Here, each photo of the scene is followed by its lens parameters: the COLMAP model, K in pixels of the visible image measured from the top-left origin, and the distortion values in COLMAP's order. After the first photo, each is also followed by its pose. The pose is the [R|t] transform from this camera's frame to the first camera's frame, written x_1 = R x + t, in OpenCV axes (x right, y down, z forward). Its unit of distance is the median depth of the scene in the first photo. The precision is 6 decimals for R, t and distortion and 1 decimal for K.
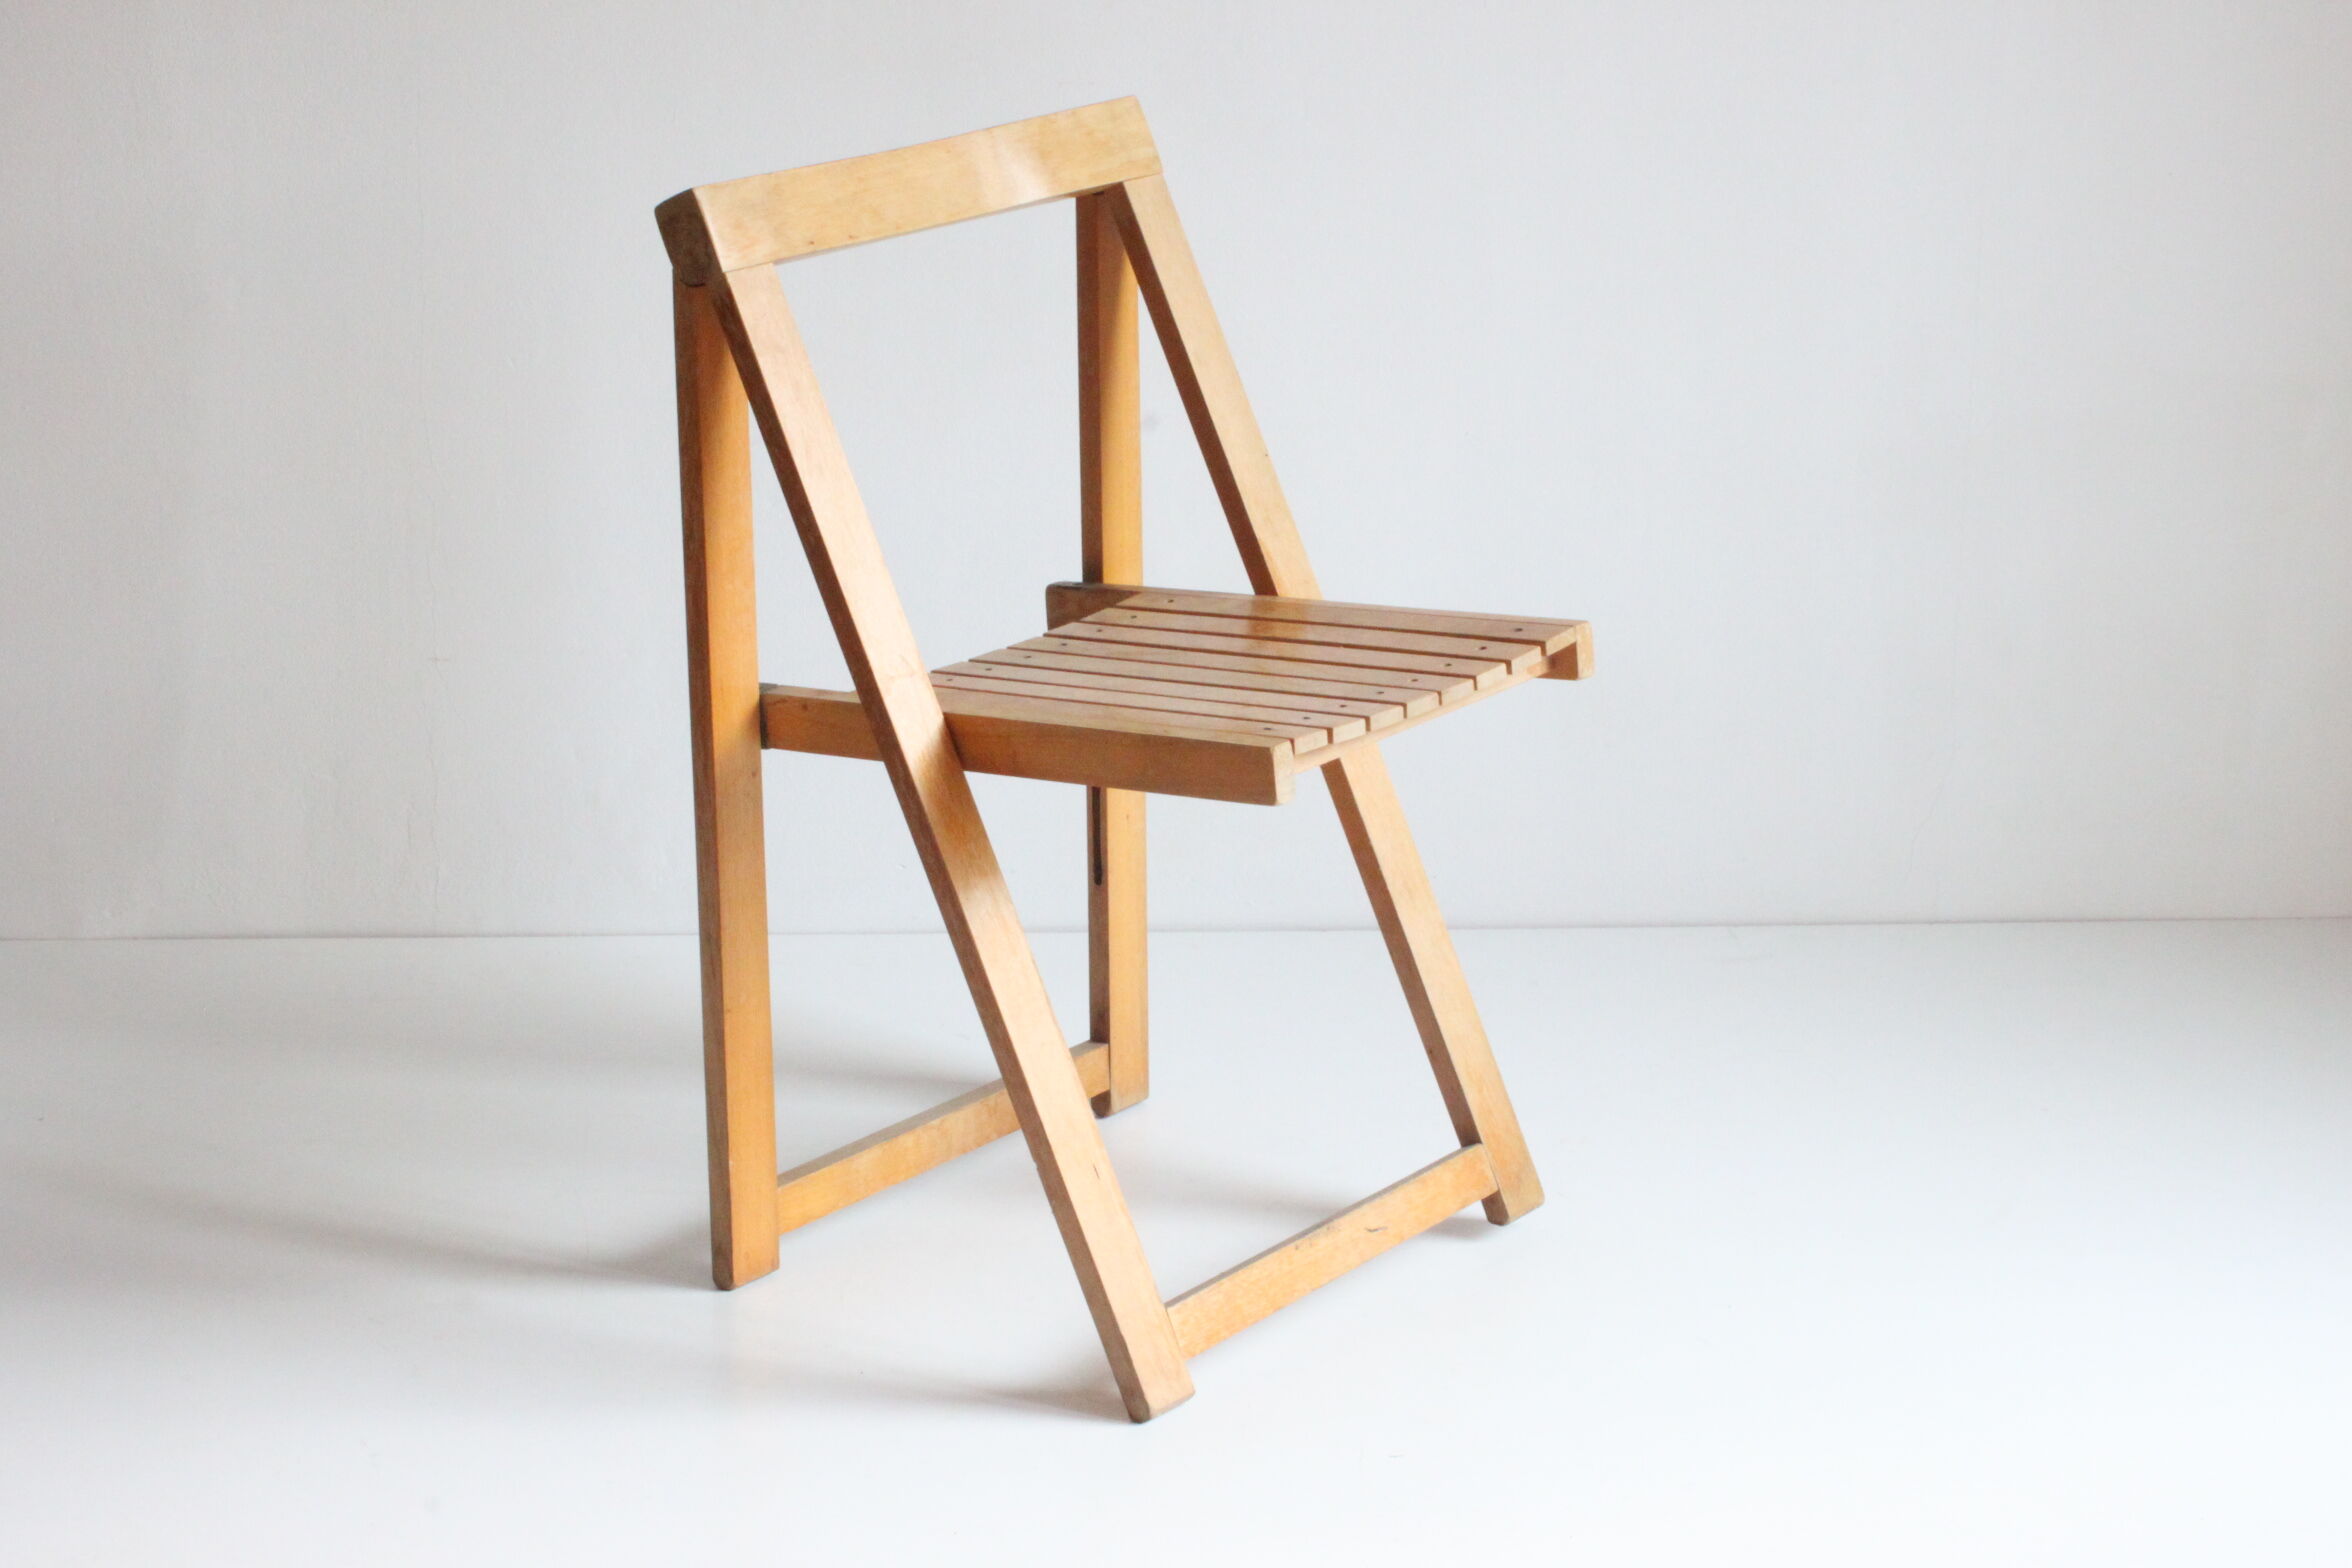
lens RADIAL K [[4993.8, 0, 1176.0], [0, 4993.8, 784.0], [0, 0, 1]] dist [0.004720, 2.879088]
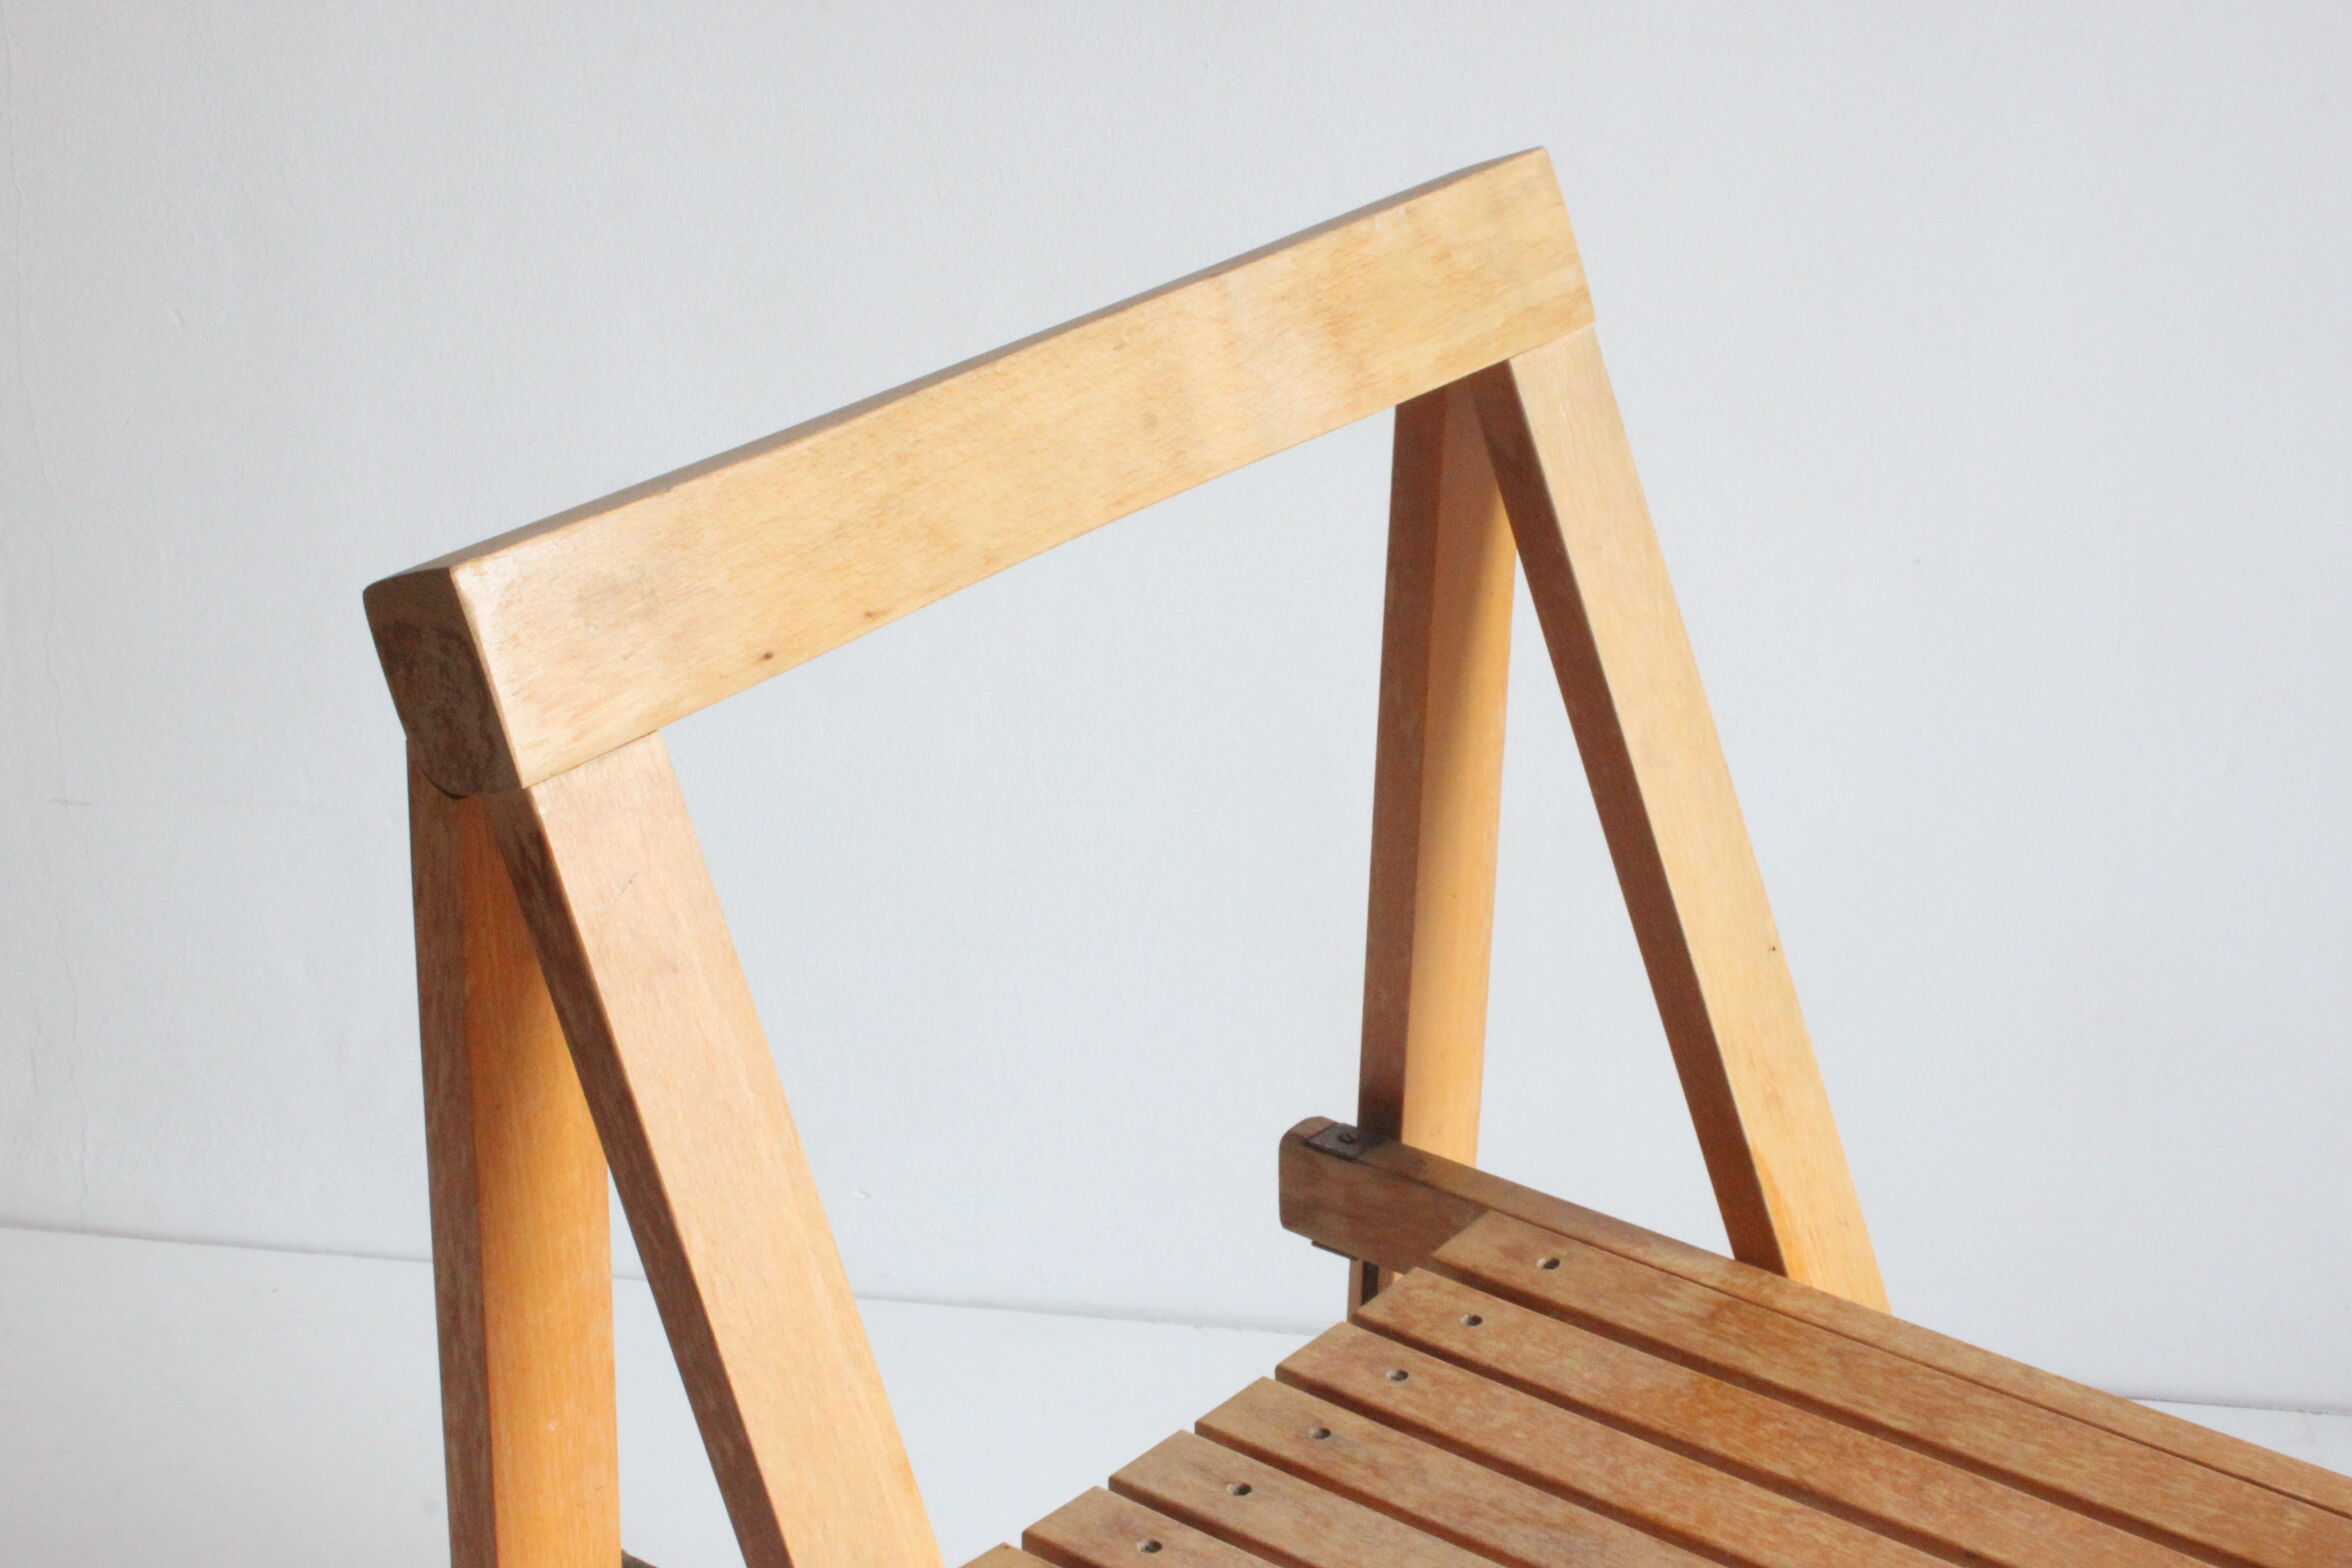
lens RADIAL K [[4357.7, 0, 1176.0], [0, 4357.7, 784.0], [0, 0, 1]] dist [-0.029216, -0.035789]
pose [[0.998143, 0.056671, -0.022320, -0.030470], [-0.051564, 0.981275, 0.185583, -0.159184], [0.032419, -0.184088, 0.982375, 0.631246]]
